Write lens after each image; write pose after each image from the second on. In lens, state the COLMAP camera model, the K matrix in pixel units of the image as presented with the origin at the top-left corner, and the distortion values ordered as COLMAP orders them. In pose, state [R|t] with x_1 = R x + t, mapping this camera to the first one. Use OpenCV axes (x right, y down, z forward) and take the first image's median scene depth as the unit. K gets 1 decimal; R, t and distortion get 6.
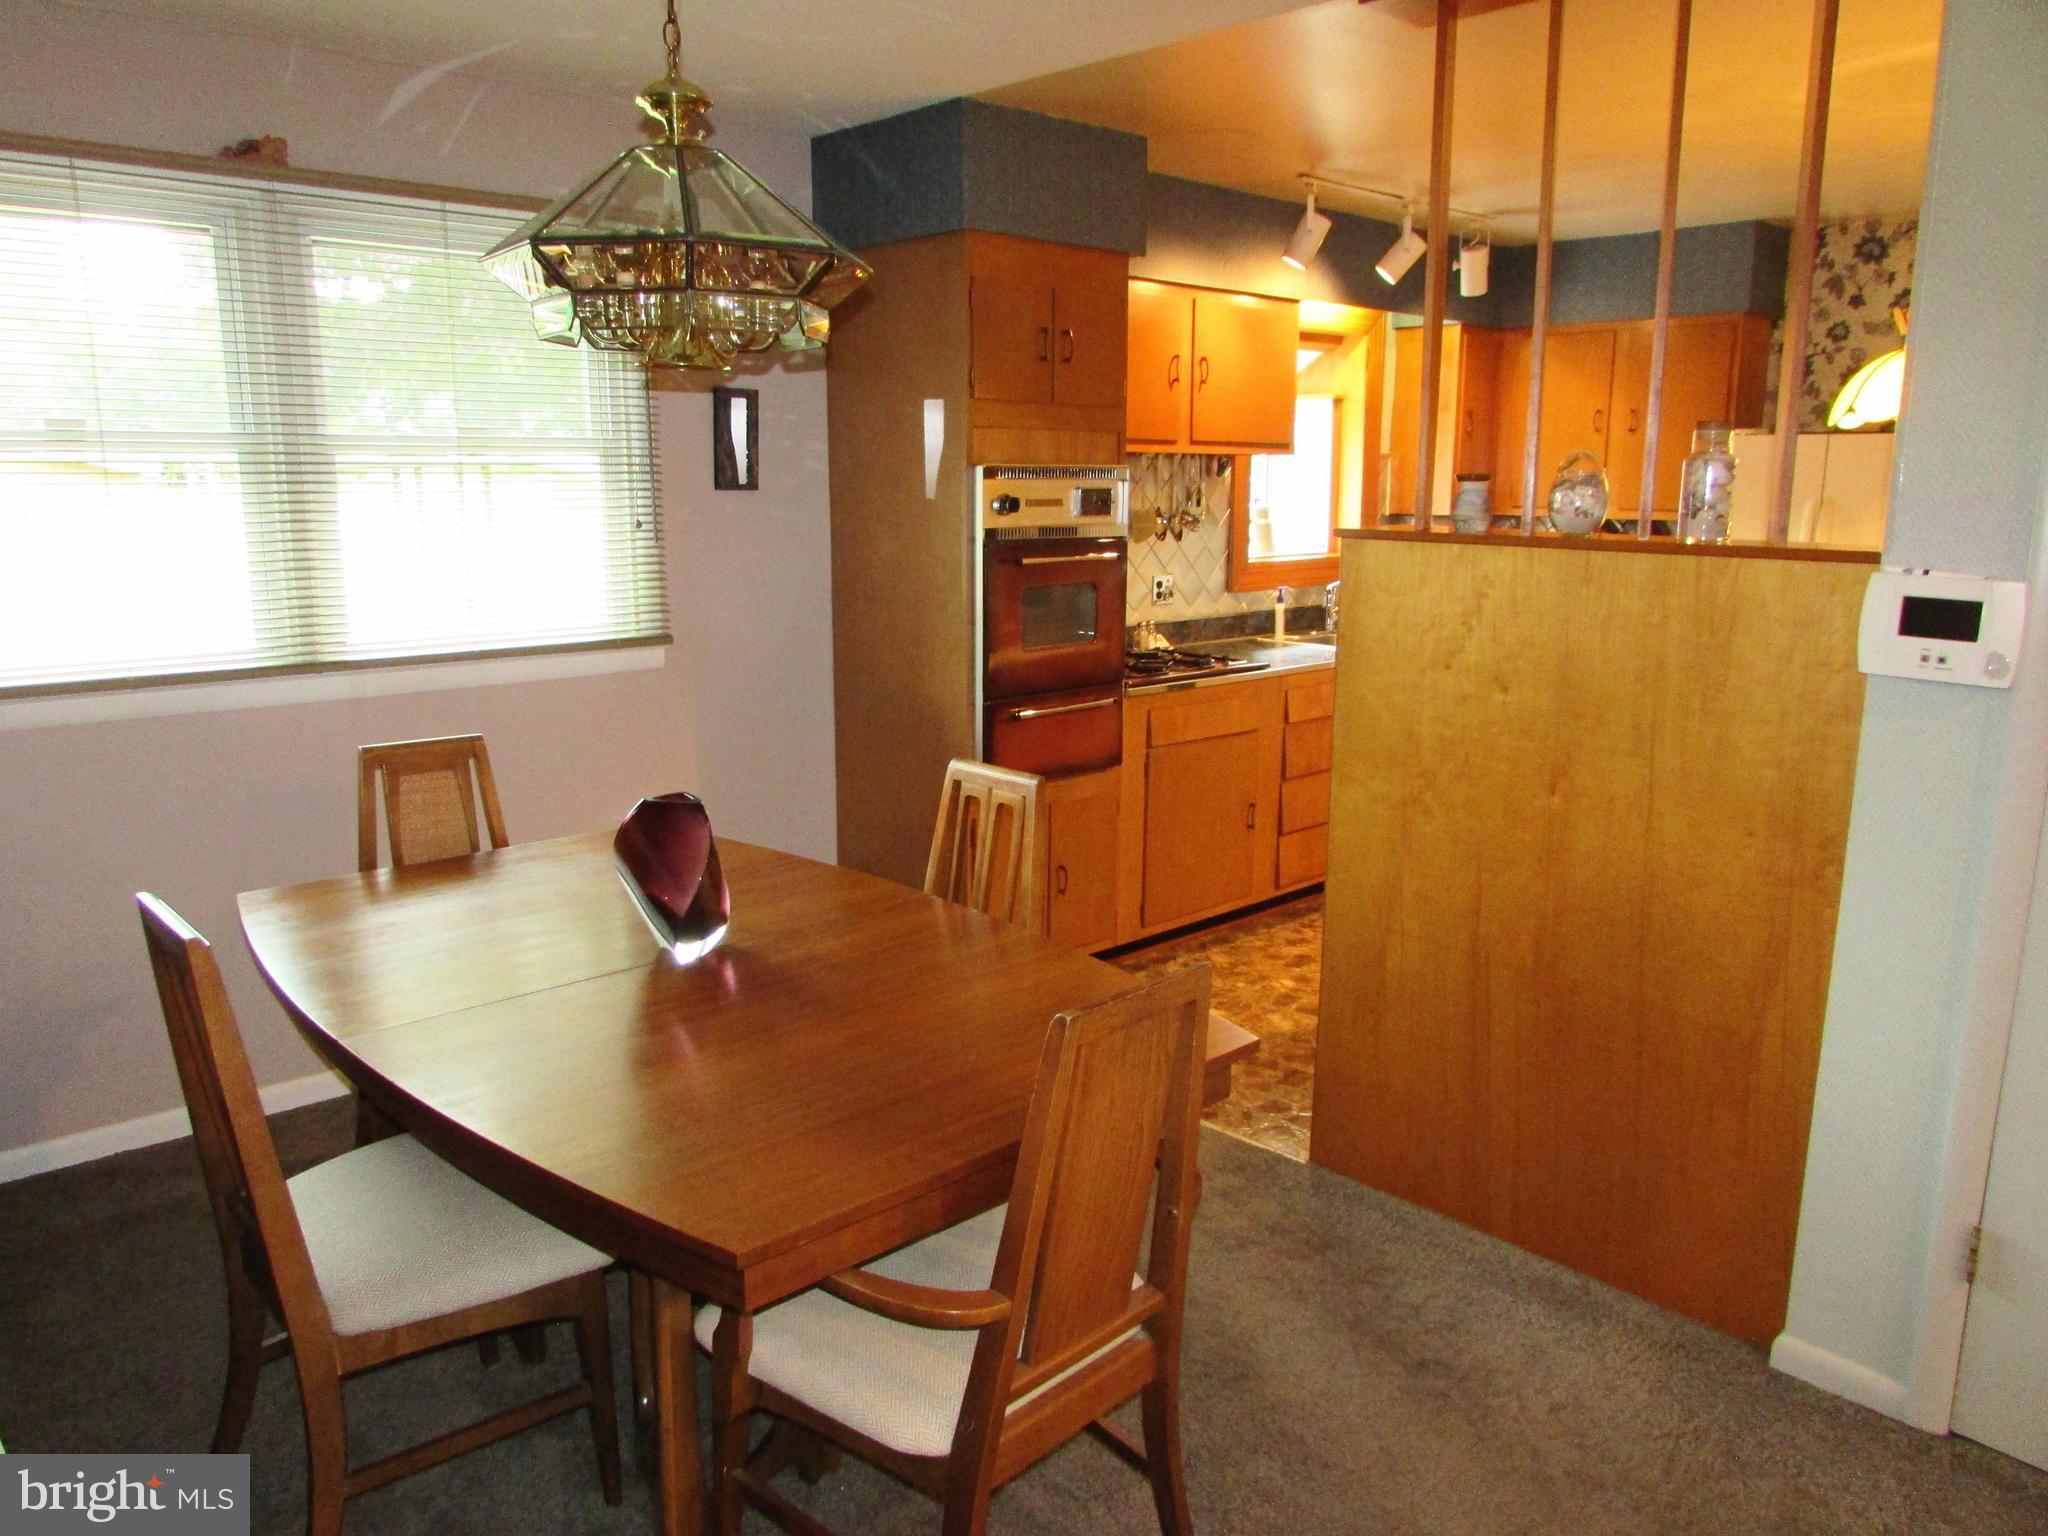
lens RADIAL K [[1475.2, 0, 1024.0], [0, 1475.2, 768.0], [0, 0, 1]] dist [-0.030827, 0.024968]
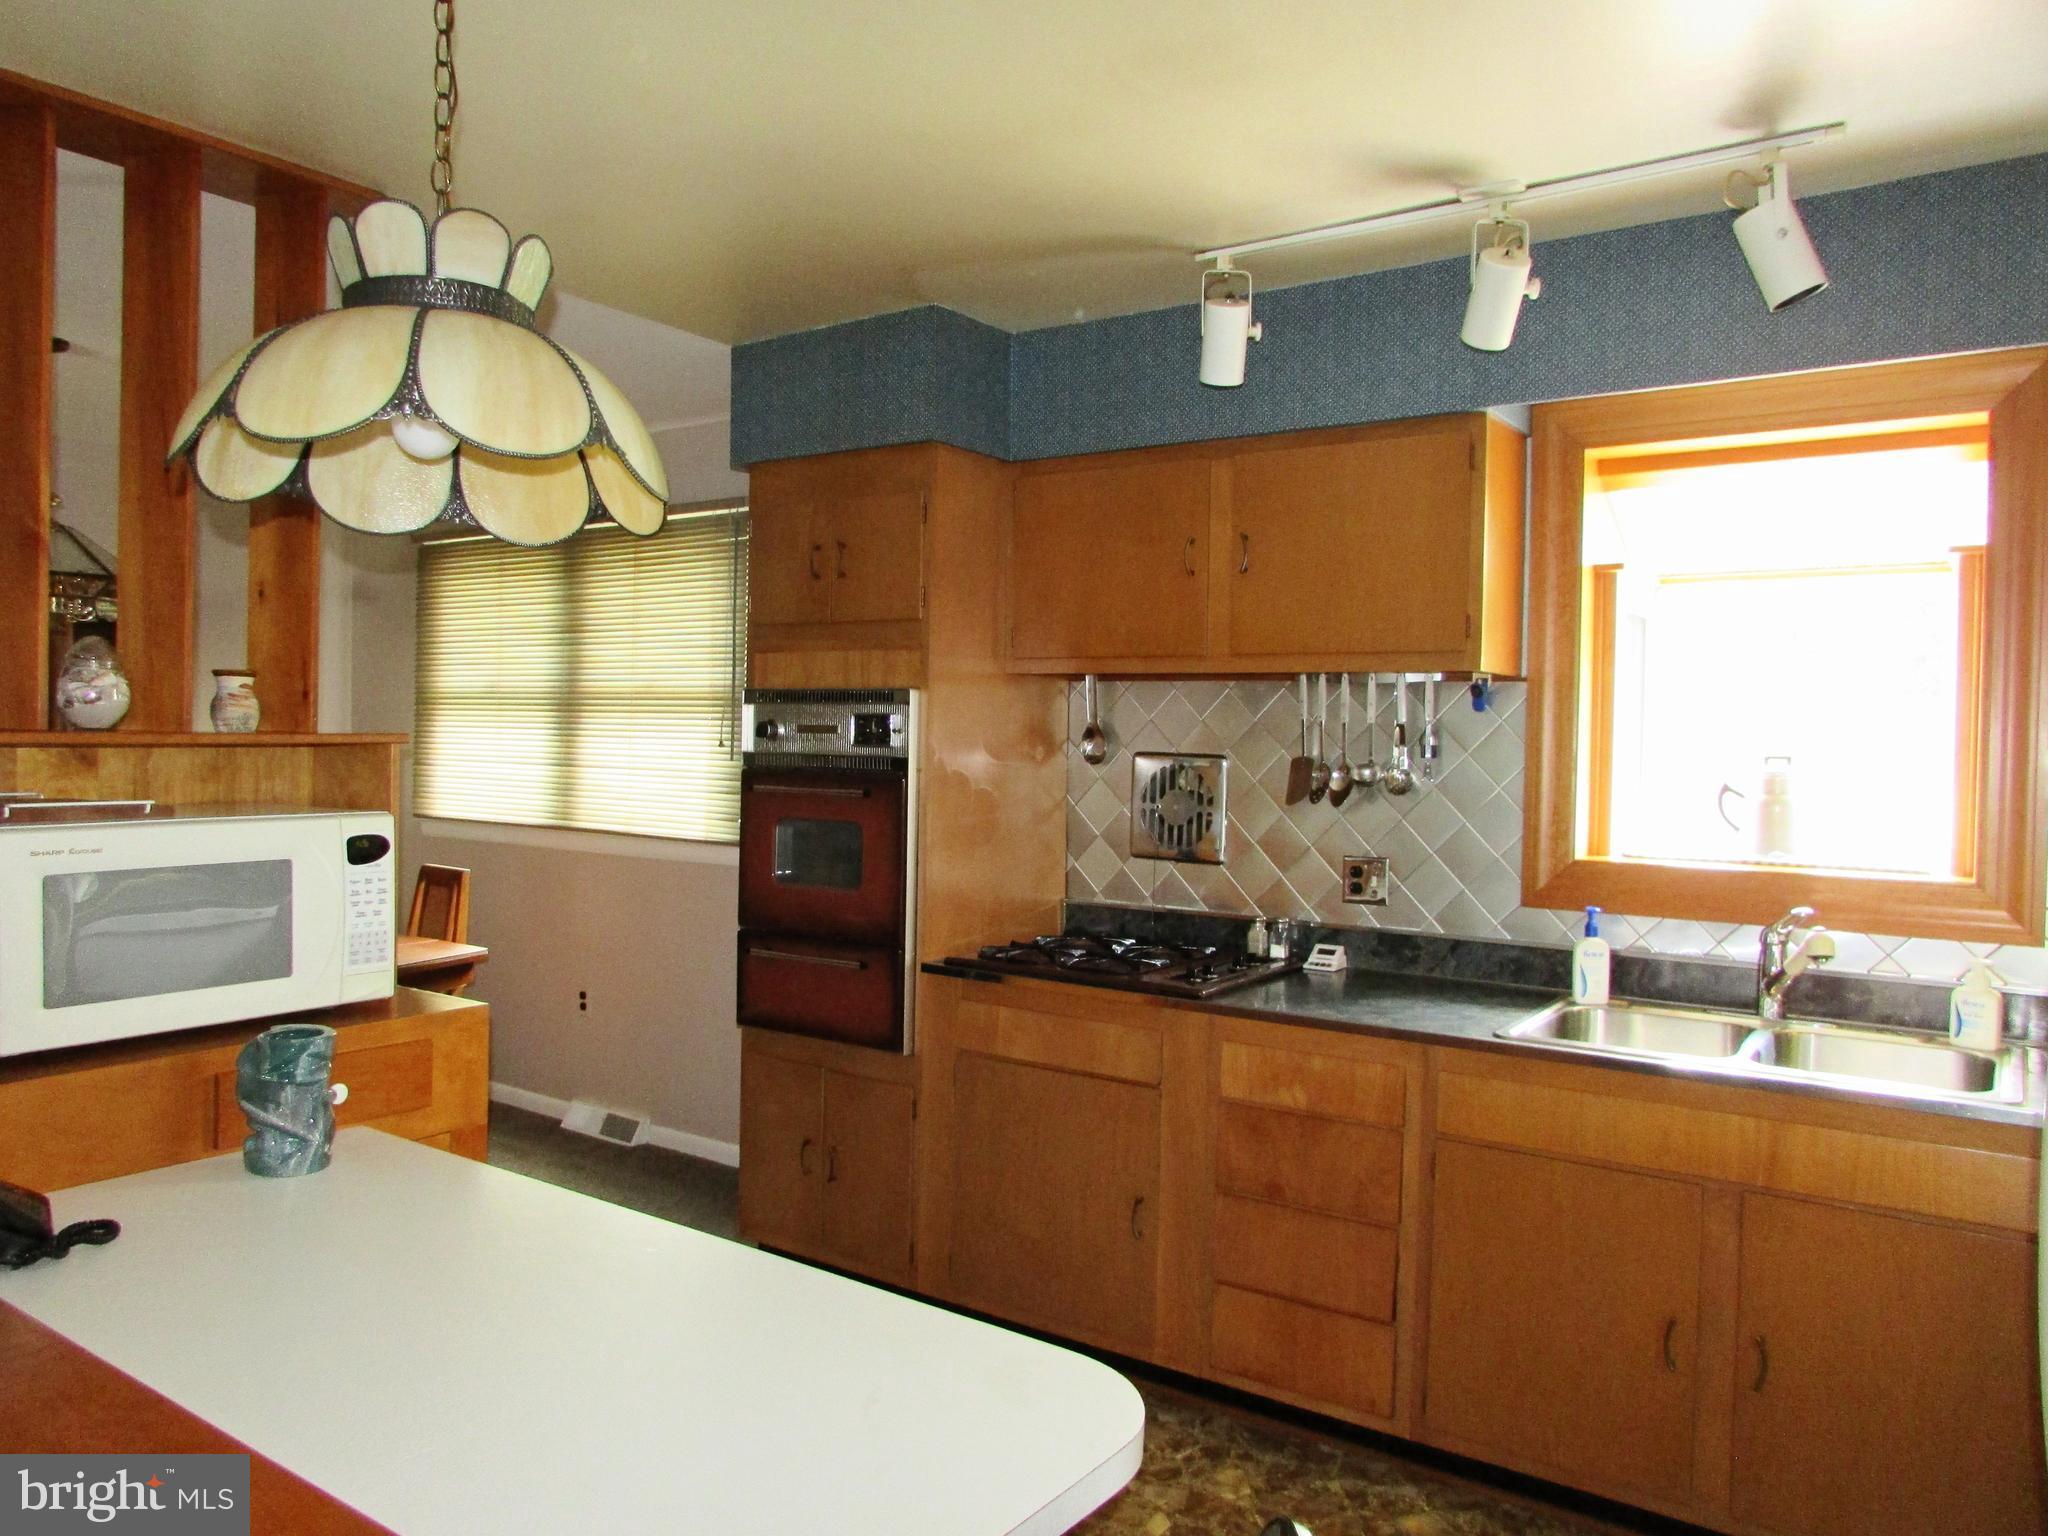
lens RADIAL K [[1475.2, 0, 1024.0], [0, 1475.2, 768.0], [0, 0, 1]] dist [-0.030827, 0.024968]
pose [[0.203036, 0.020515, -0.978956, 0.813751], [-0.214169, 0.976503, -0.023956, -0.141104], [0.955462, 0.214526, 0.202659, 0.821289]]
